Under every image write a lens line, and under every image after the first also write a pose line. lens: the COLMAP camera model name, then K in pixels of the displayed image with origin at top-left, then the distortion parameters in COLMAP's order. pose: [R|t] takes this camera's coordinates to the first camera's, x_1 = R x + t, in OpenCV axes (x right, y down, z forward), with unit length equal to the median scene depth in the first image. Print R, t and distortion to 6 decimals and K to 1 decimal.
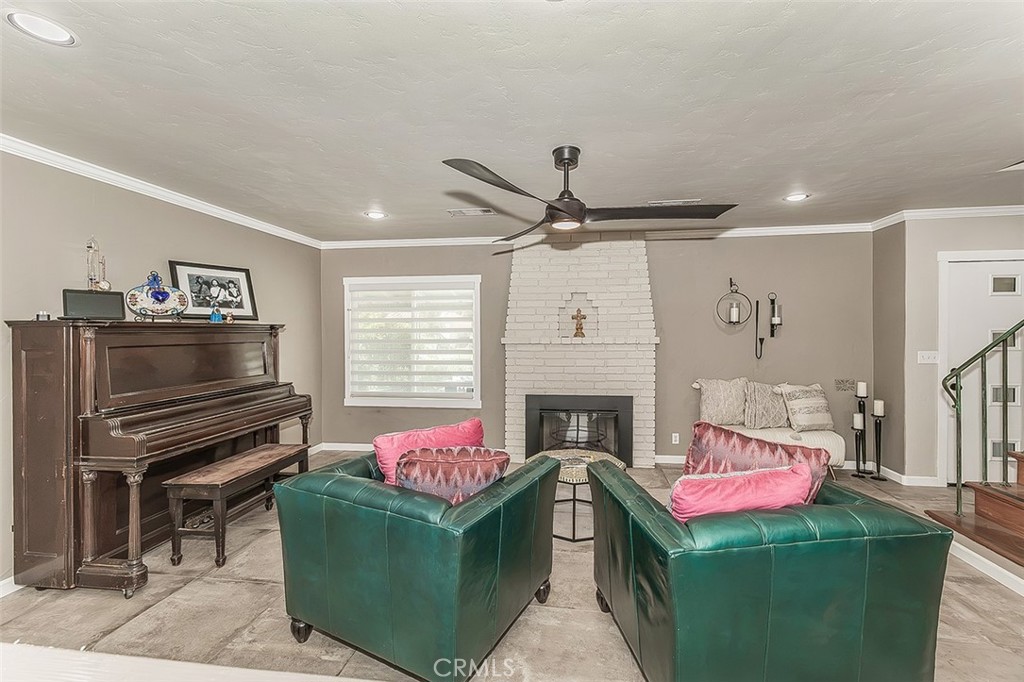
lens RADIAL K [[426.5, 0, 525.1], [0, 426.5, 335.6], [0, 0, 1]] dist [-0.001058, 0.000087]
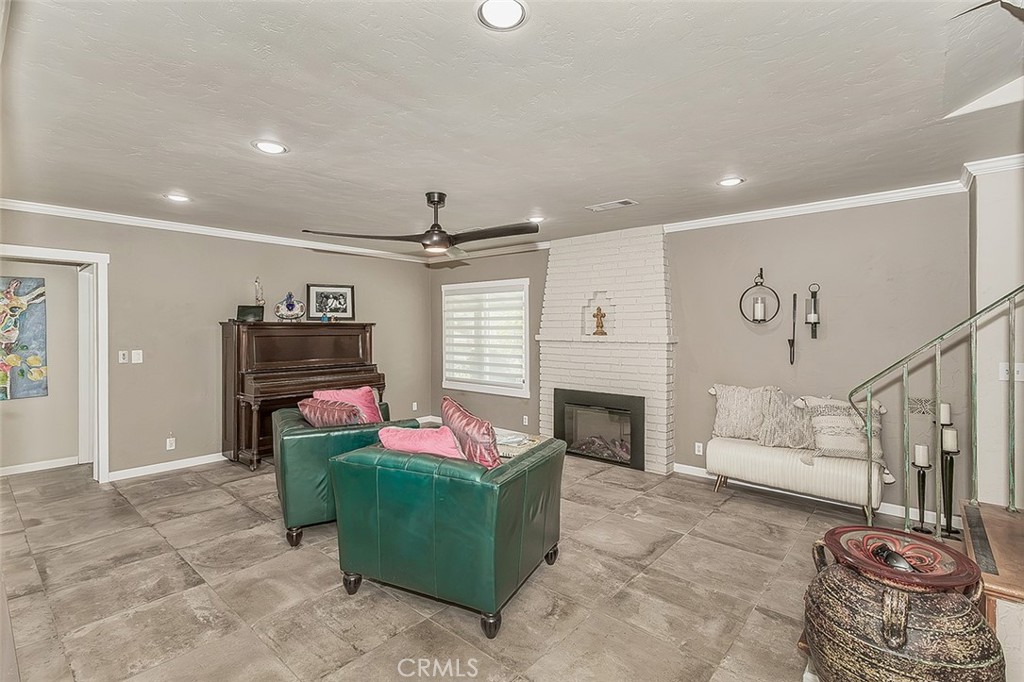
lens RADIAL K [[482.8, 0, 524.2], [0, 482.8, 330.3], [0, 0, 1]] dist [0.007863, 0.000485]
pose [[0.839926, 0.008687, -0.542631, 0.665892], [-0.011375, 0.999934, -0.001599, -0.004786], [0.542581, 0.007515, 0.839970, -0.072906]]
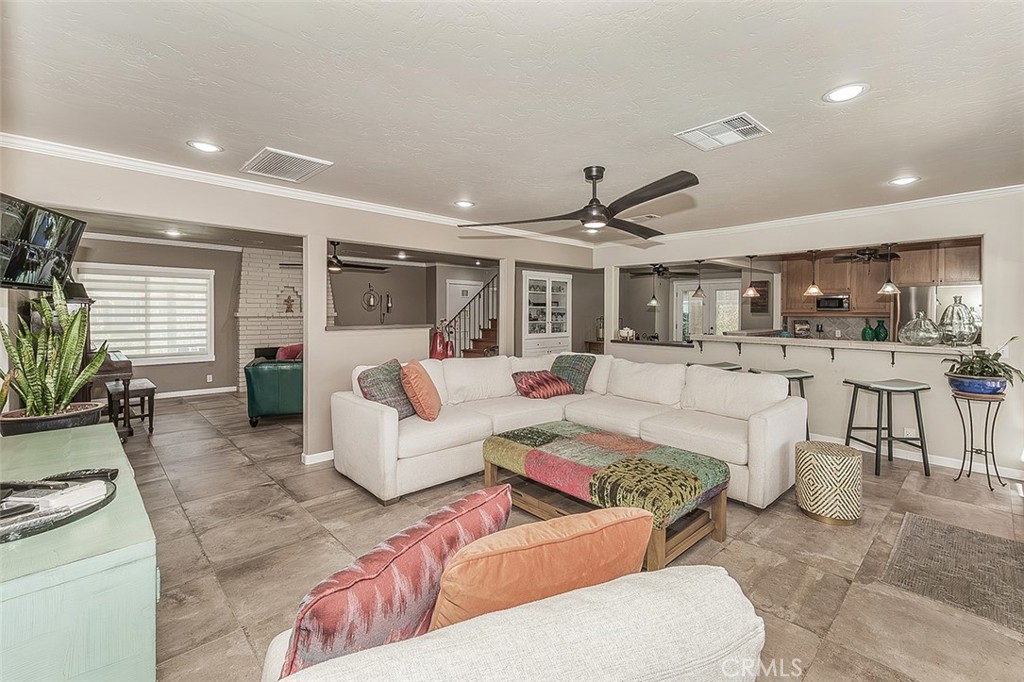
lens RADIAL K [[460.3, 0, 510.9], [0, 460.3, 312.6], [0, 0, 1]] dist [0.001998, 0.000289]
pose [[0.649435, 0.007293, 0.760382, -0.764310], [-0.001502, 0.999964, -0.008307, 0.019021], [-0.760415, 0.004253, 0.649423, -0.941634]]
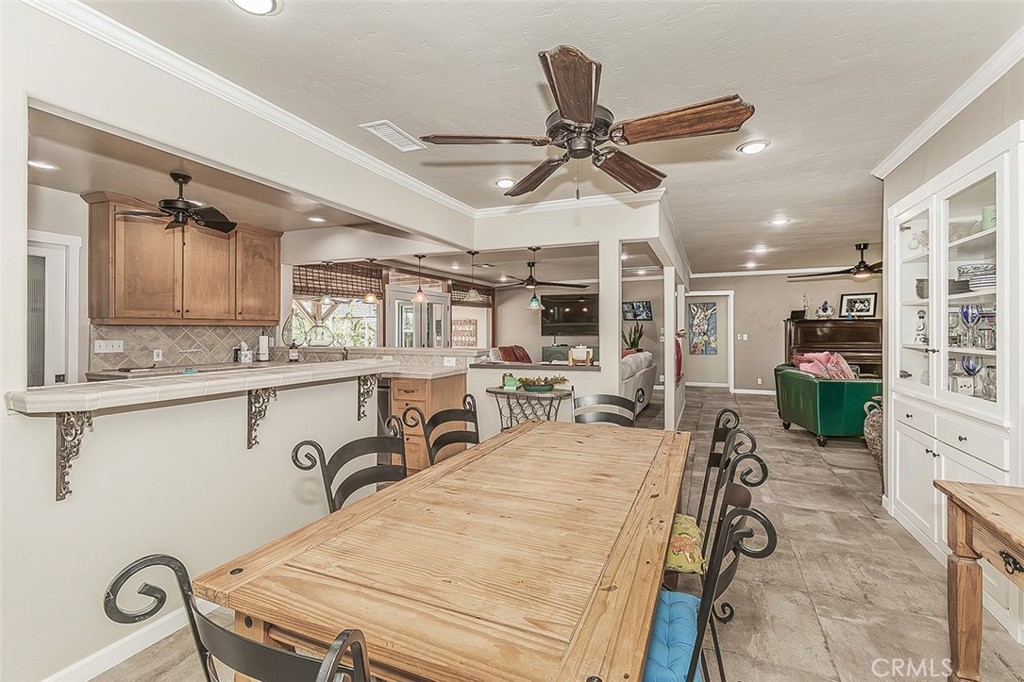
lens RADIAL K [[447.2, 0, 511.5], [0, 447.2, 330.1], [0, 0, 1]] dist [-0.002850, -0.000116]
pose [[-0.278631, 0.007424, -0.960369, 1.743043], [-0.007380, 0.999924, 0.009871, 0.018190], [0.960370, 0.009838, -0.278555, -0.104852]]
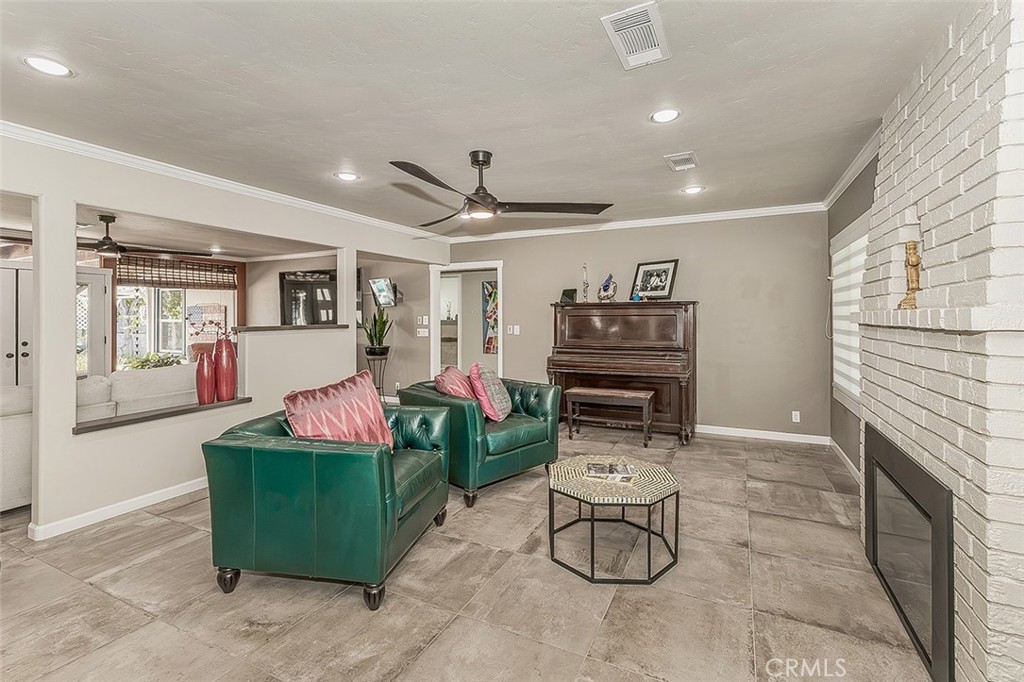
lens RADIAL K [[460.3, 0, 510.9], [0, 460.3, 312.6], [0, 0, 1]] dist [0.001998, 0.000289]
pose [[-0.320286, 0.007193, -0.947294, 0.757202], [-0.001527, 0.999966, 0.008109, -0.003060], [0.947320, 0.004044, -0.320264, 0.856031]]
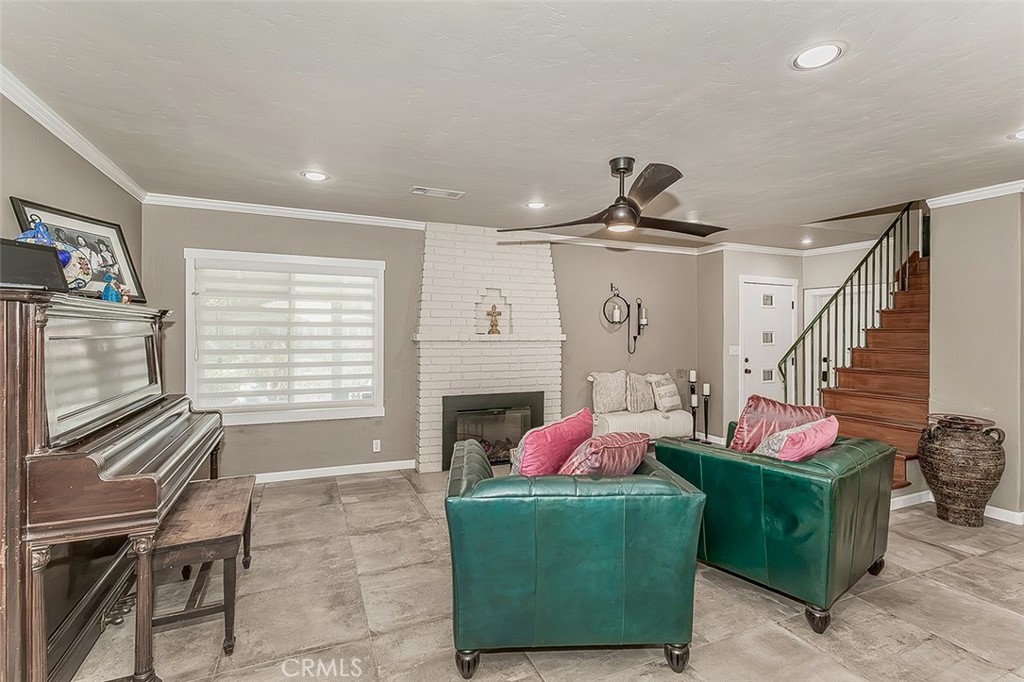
lens RADIAL K [[469.4, 0, 505.7], [0, 469.4, 331.7], [0, 0, 1]] dist [-0.001124, -0.000293]
pose [[0.860281, 0.011292, 0.509695, -0.444048], [-0.005138, 0.999896, -0.013481, 0.013938], [-0.509794, 0.008978, 0.860249, 0.064716]]
